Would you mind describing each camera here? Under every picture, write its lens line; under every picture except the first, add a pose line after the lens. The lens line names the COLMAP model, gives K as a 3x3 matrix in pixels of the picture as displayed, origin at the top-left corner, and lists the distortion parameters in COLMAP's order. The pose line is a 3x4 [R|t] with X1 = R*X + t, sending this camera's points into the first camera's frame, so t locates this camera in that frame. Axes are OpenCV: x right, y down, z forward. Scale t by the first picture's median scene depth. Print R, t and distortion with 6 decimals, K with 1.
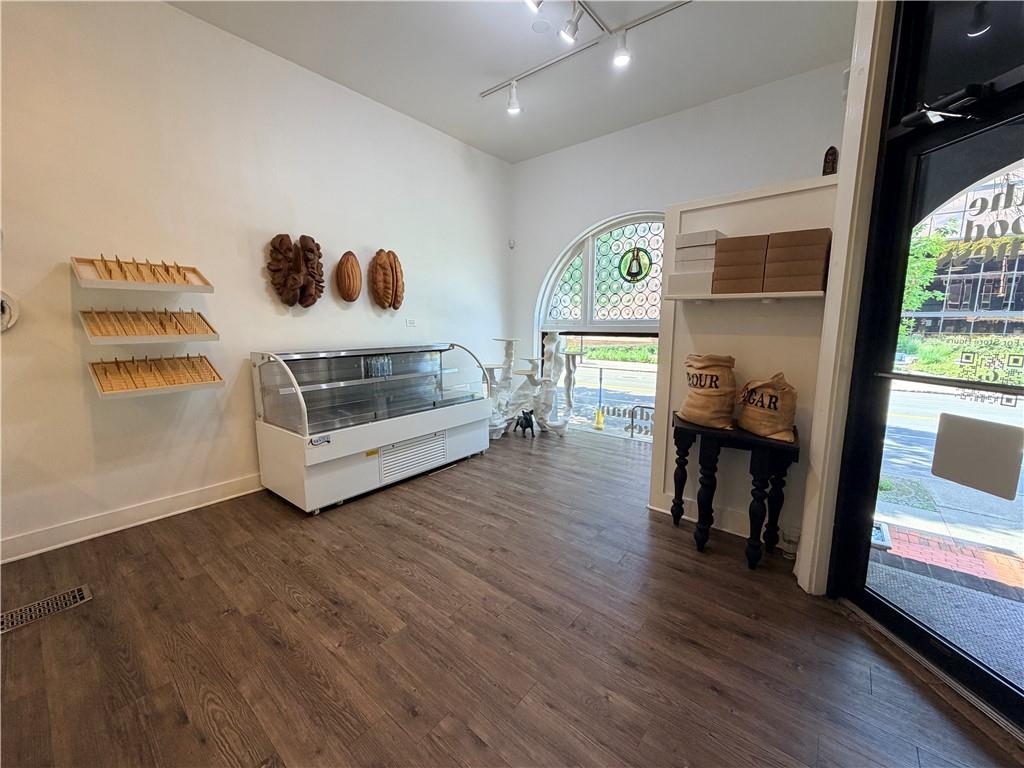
lens RADIAL K [[408.0, 0, 512.0], [0, 408.0, 385.2], [0, 0, 1]] dist [-0.001205, -0.000601]
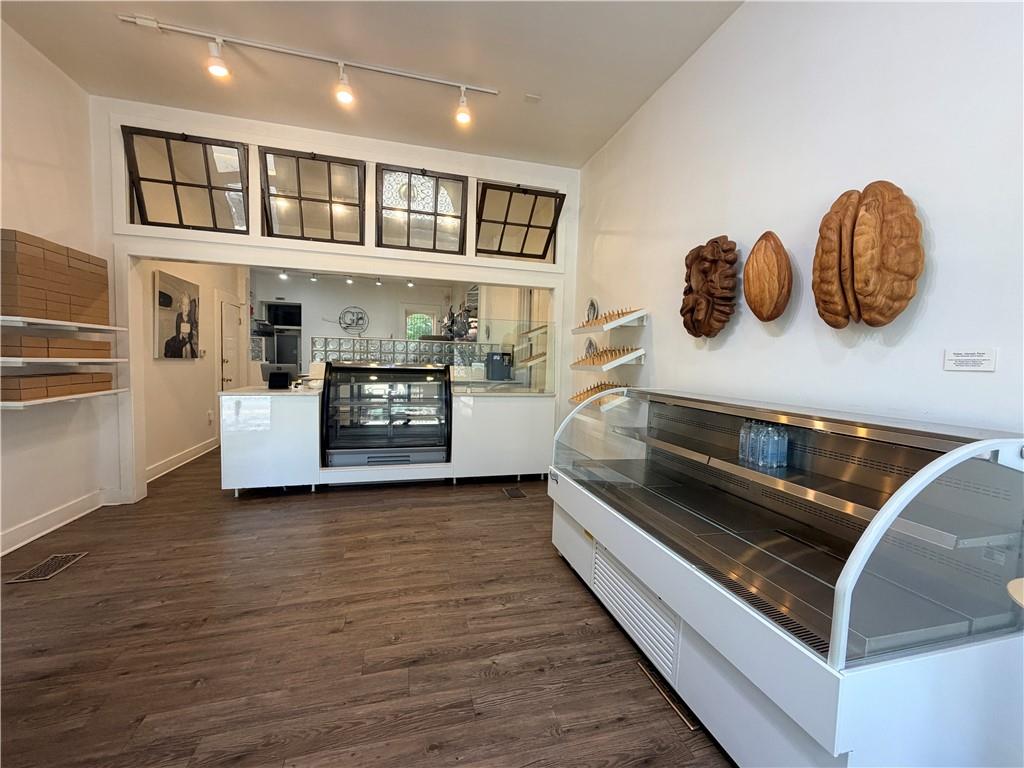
lens RADIAL K [[408.0, 0, 509.3], [0, 408.0, 387.9], [0, 0, 1]] dist [-0.001205, -0.000601]
pose [[-0.585284, 0.032534, -0.810175, 0.283169], [-0.159348, 0.975094, 0.154272, -0.155859], [0.795016, 0.219393, -0.565523, 1.129698]]
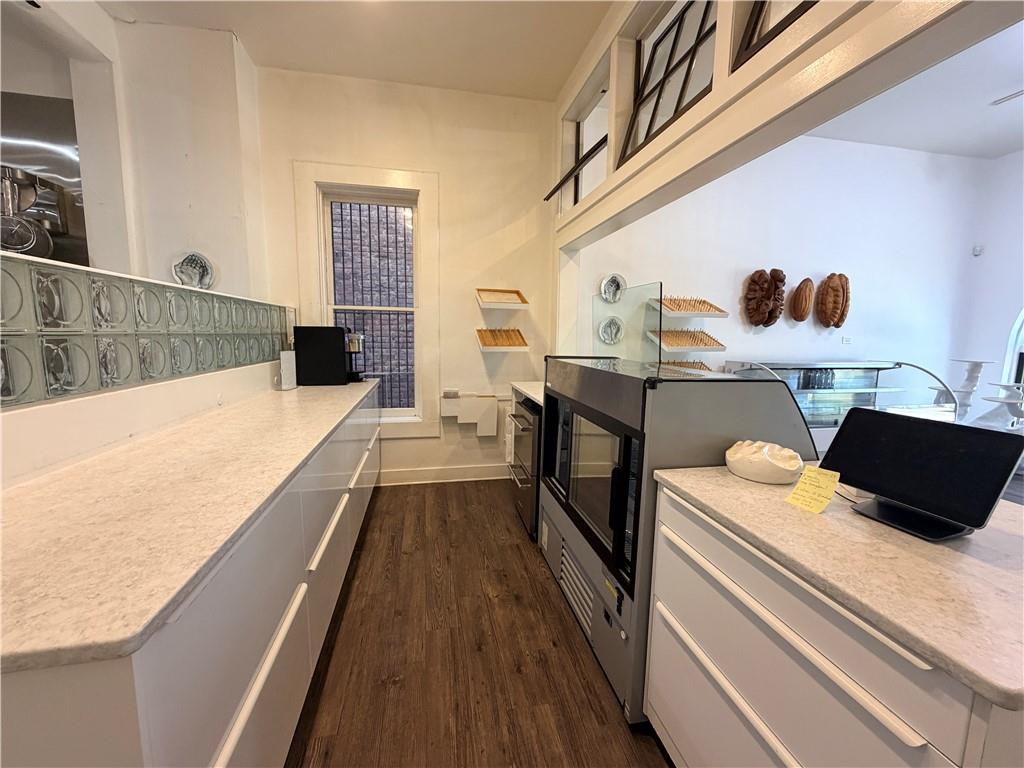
lens RADIAL K [[408.0, 0, 510.0], [0, 408.0, 384.0], [0, 0, 1]] dist [-0.001205, -0.000601]
pose [[0.773021, 0.089935, -0.627974, -0.316722], [-0.109211, 0.993987, 0.007917, 0.055475], [0.624910, 0.062462, 0.778194, -0.429140]]
